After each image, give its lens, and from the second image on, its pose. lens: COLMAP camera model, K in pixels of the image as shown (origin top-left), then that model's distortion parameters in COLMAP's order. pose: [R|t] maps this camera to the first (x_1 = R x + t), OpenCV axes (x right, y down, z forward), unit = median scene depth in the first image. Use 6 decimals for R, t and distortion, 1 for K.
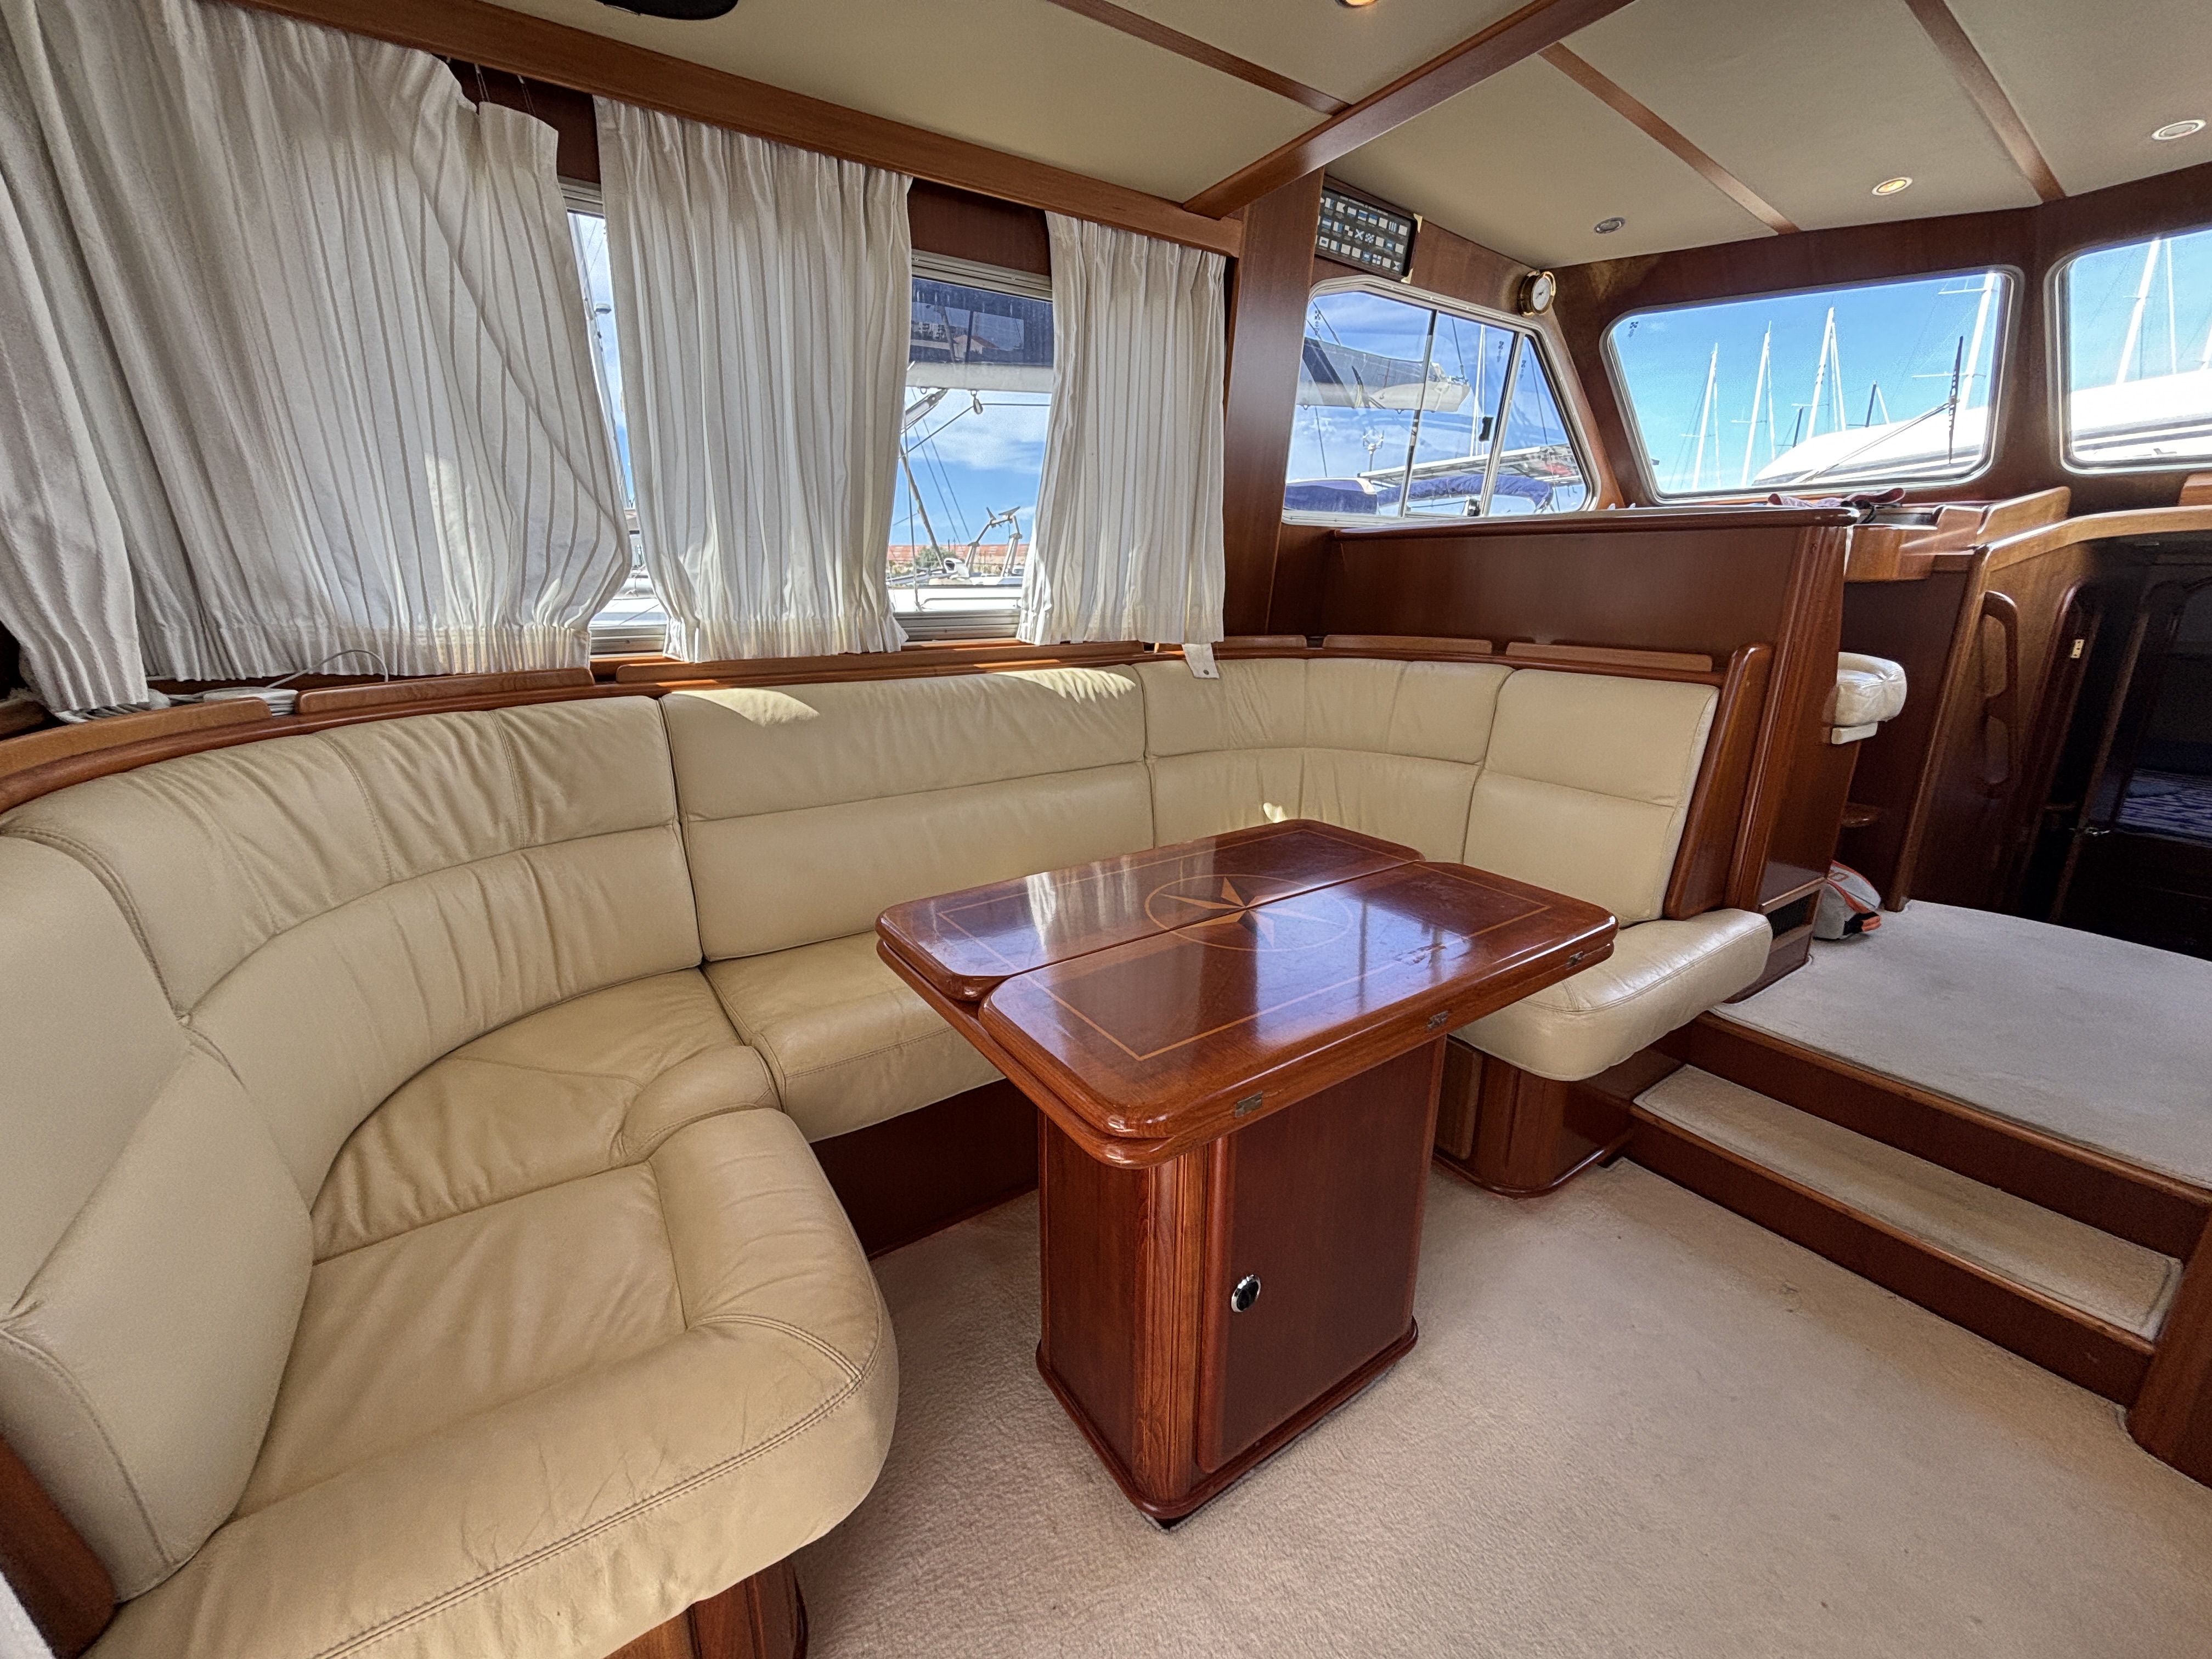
lens RADIAL K [[888.8, 0, 1102.1], [0, 888.8, 828.8], [0, 0, 1]] dist [0.000685, -0.000336]
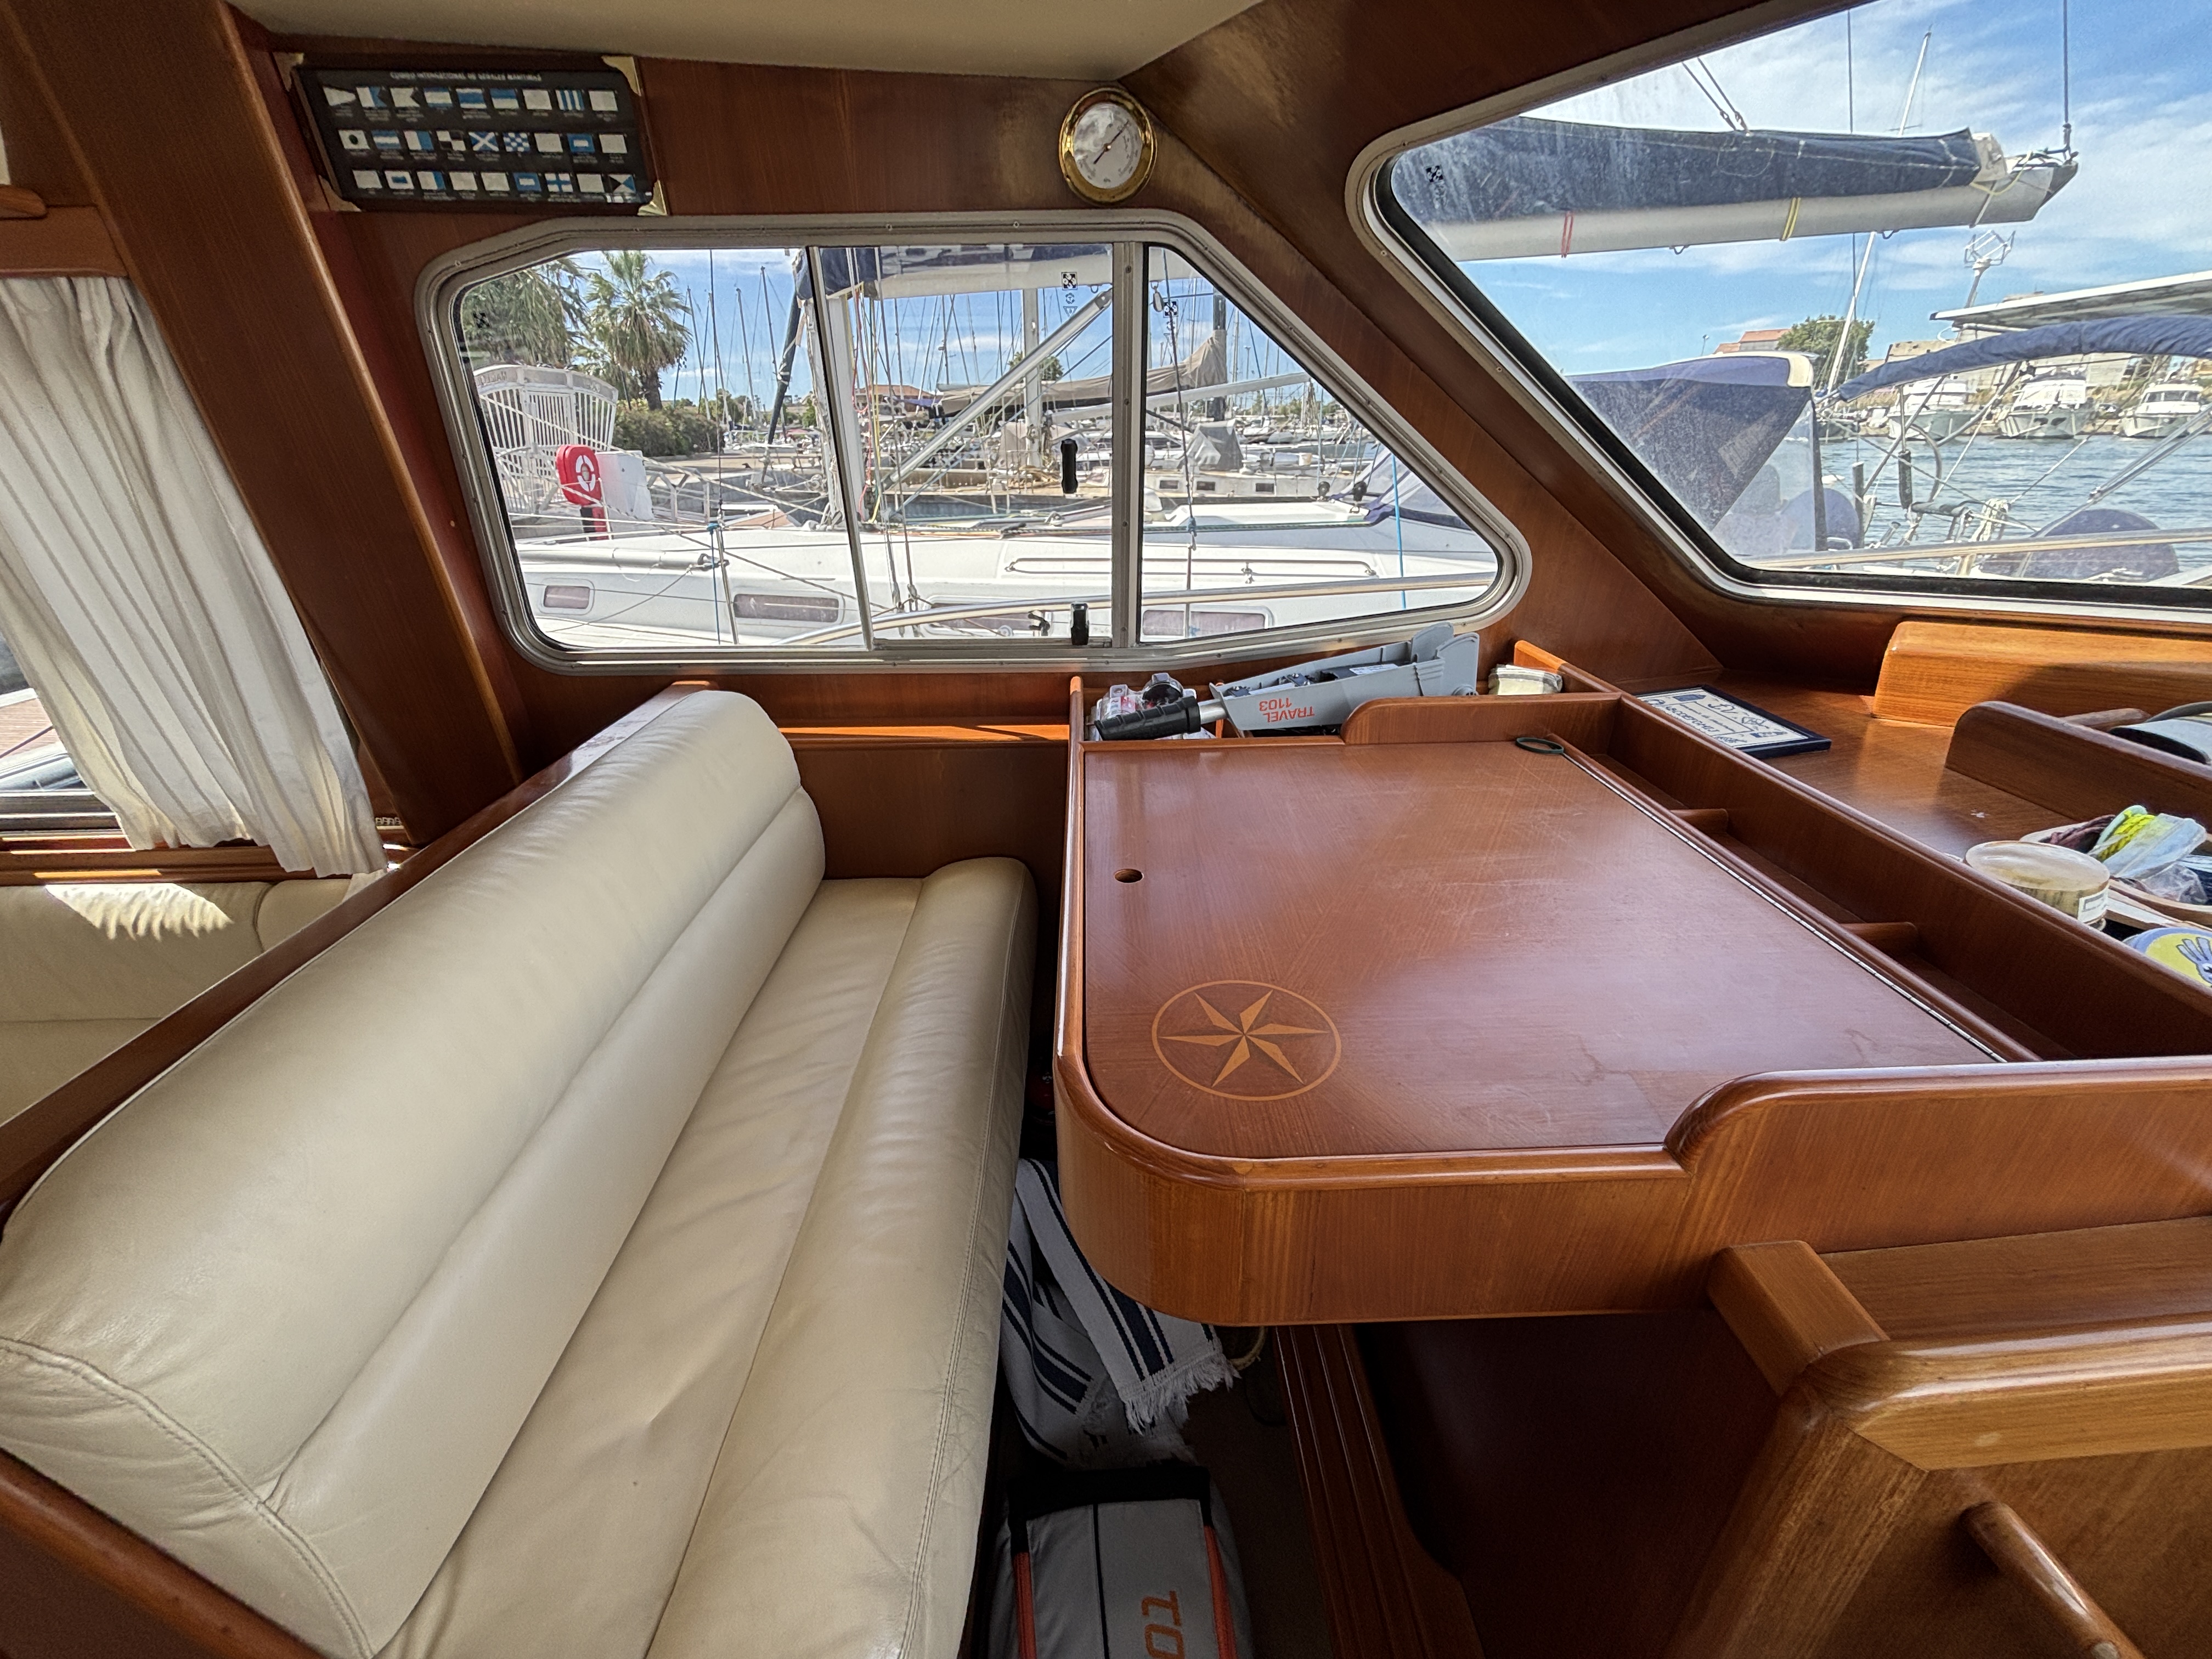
lens RADIAL K [[902.8, 0, 1116.6], [0, 902.8, 837.5], [0, 0, 1]] dist [0.003063, 0.000018]
pose [[0.819780, 0.236691, -0.521476, 1.101795], [-0.149378, 0.967447, 0.204283, -0.540318], [0.552853, -0.089570, 0.828451, 0.890114]]
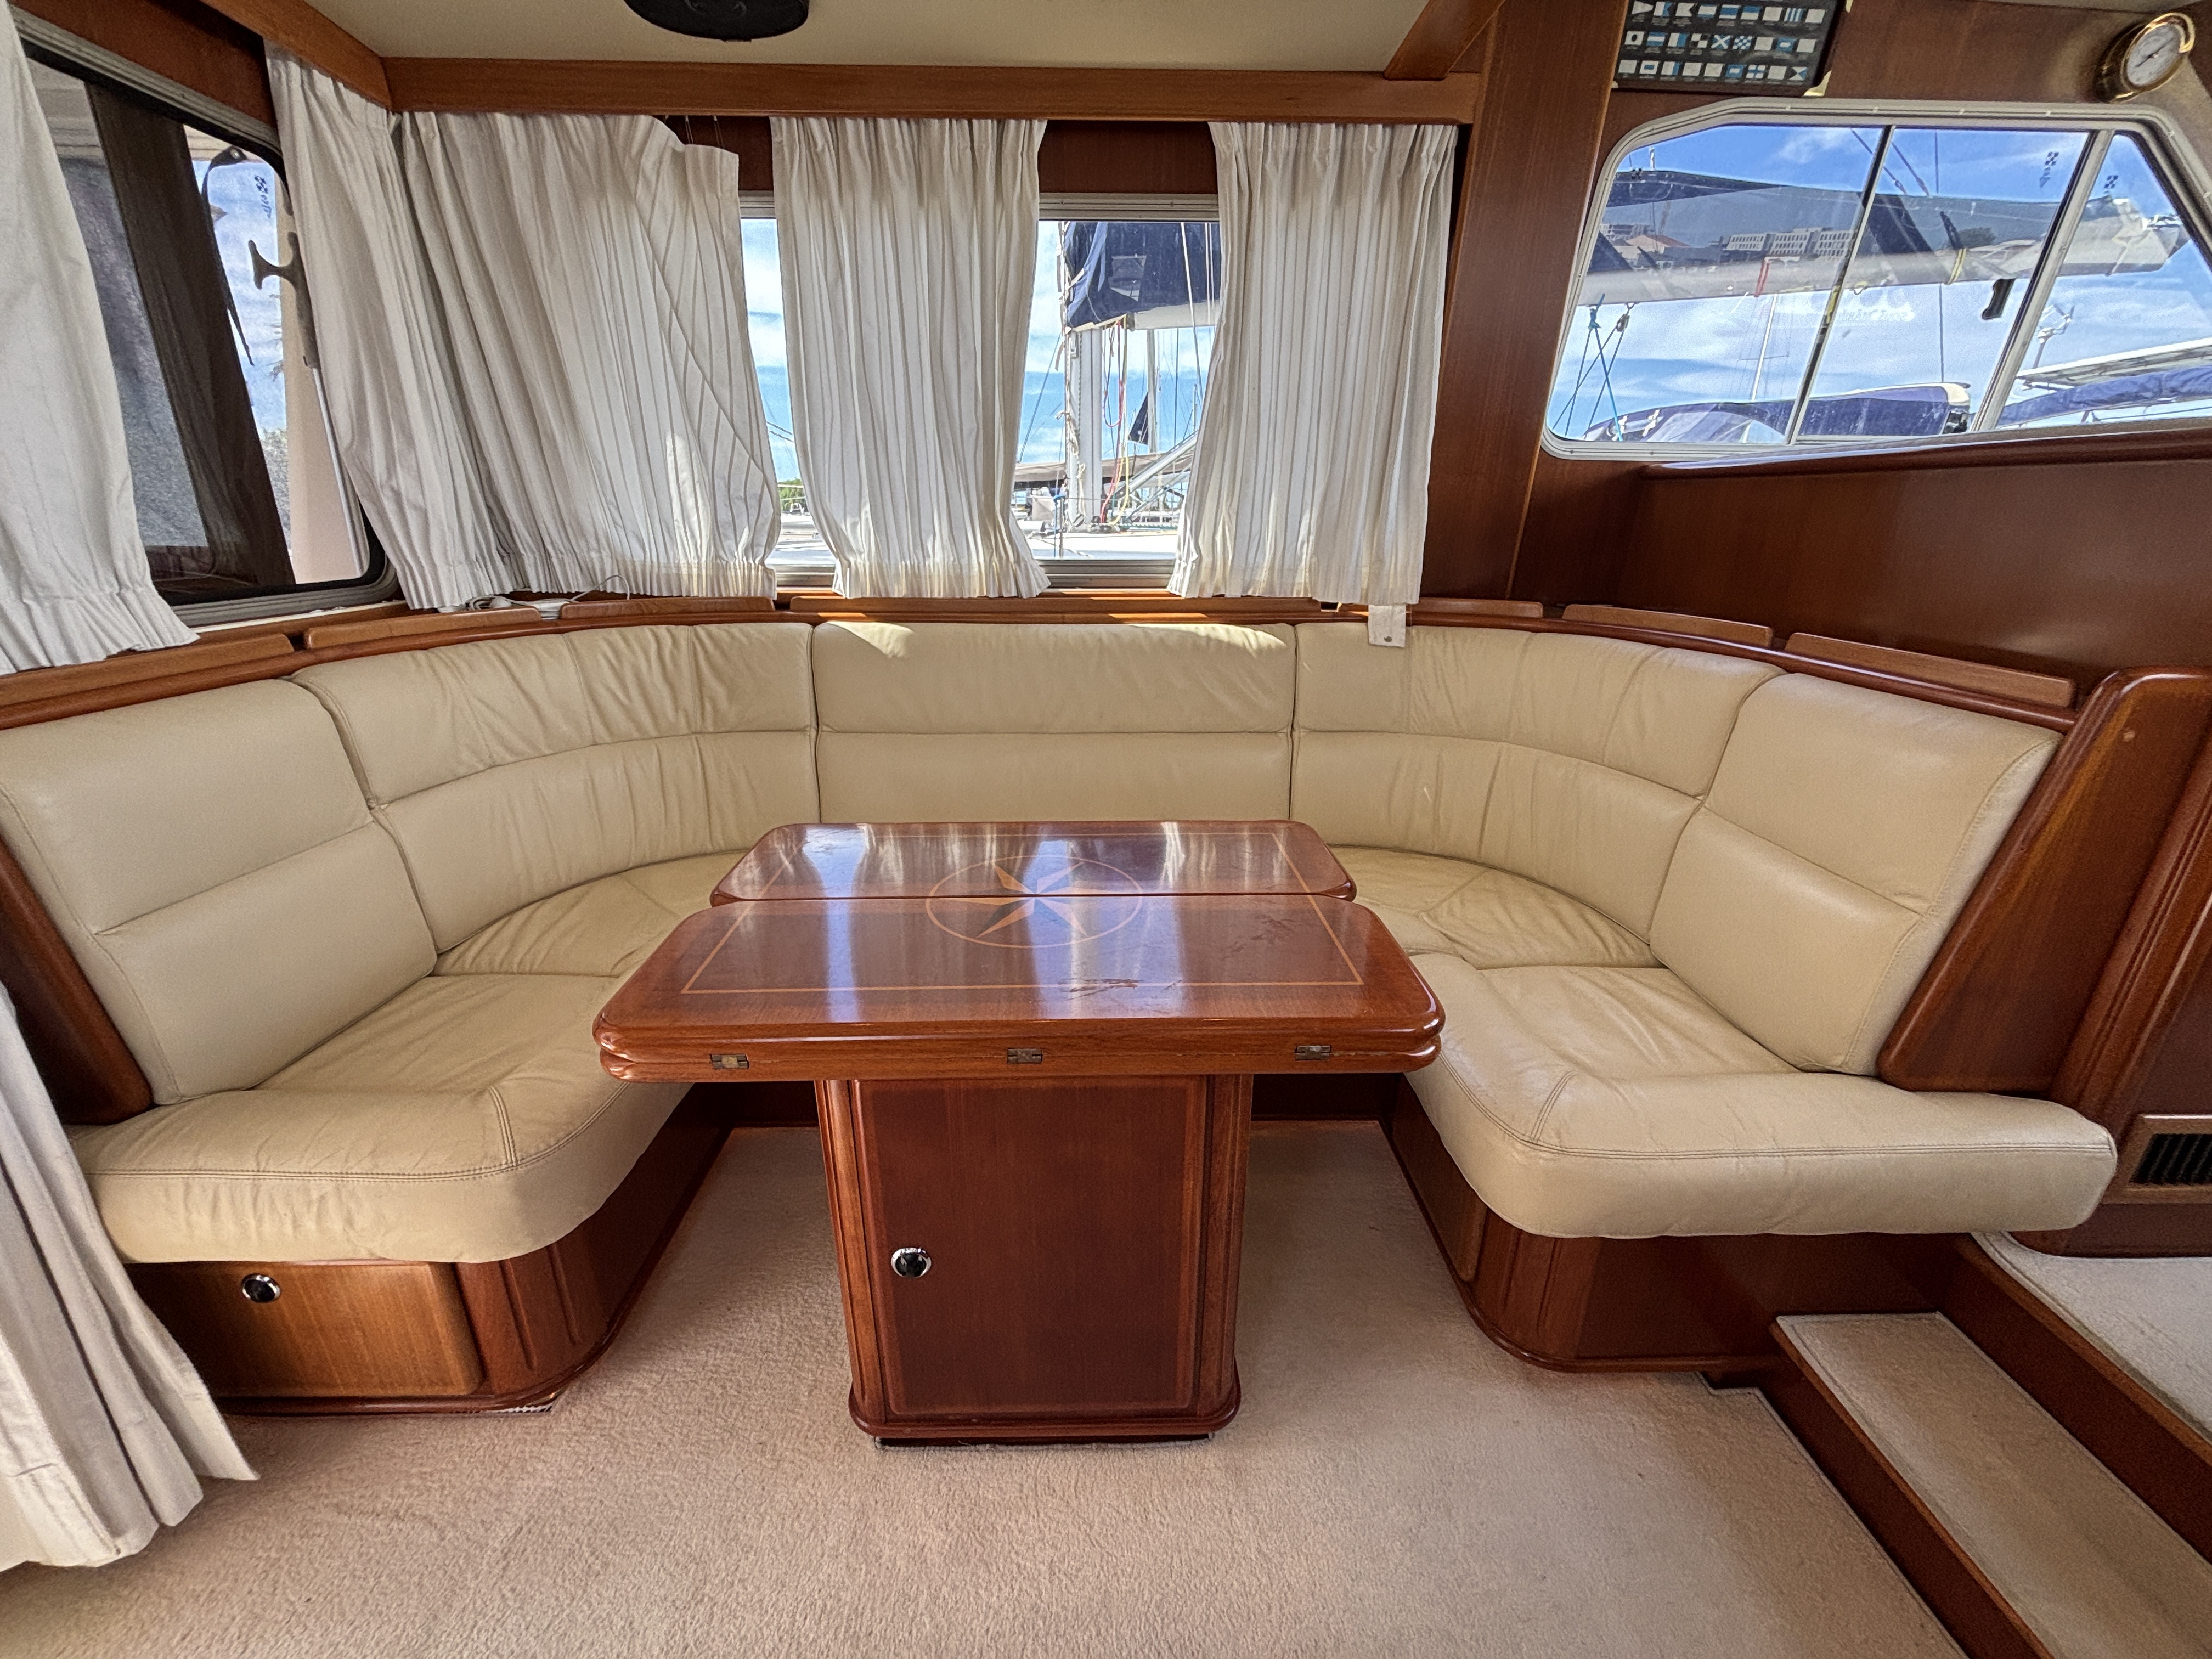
lens RADIAL K [[888.8, 0, 1110.1], [0, 888.8, 826.8], [0, 0, 1]] dist [0.000685, -0.000336]
pose [[0.838346, 0.186966, -0.512073, 0.431618], [-0.152724, 0.982282, 0.108613, -0.059729], [0.523308, -0.012849, 0.852047, 0.147837]]
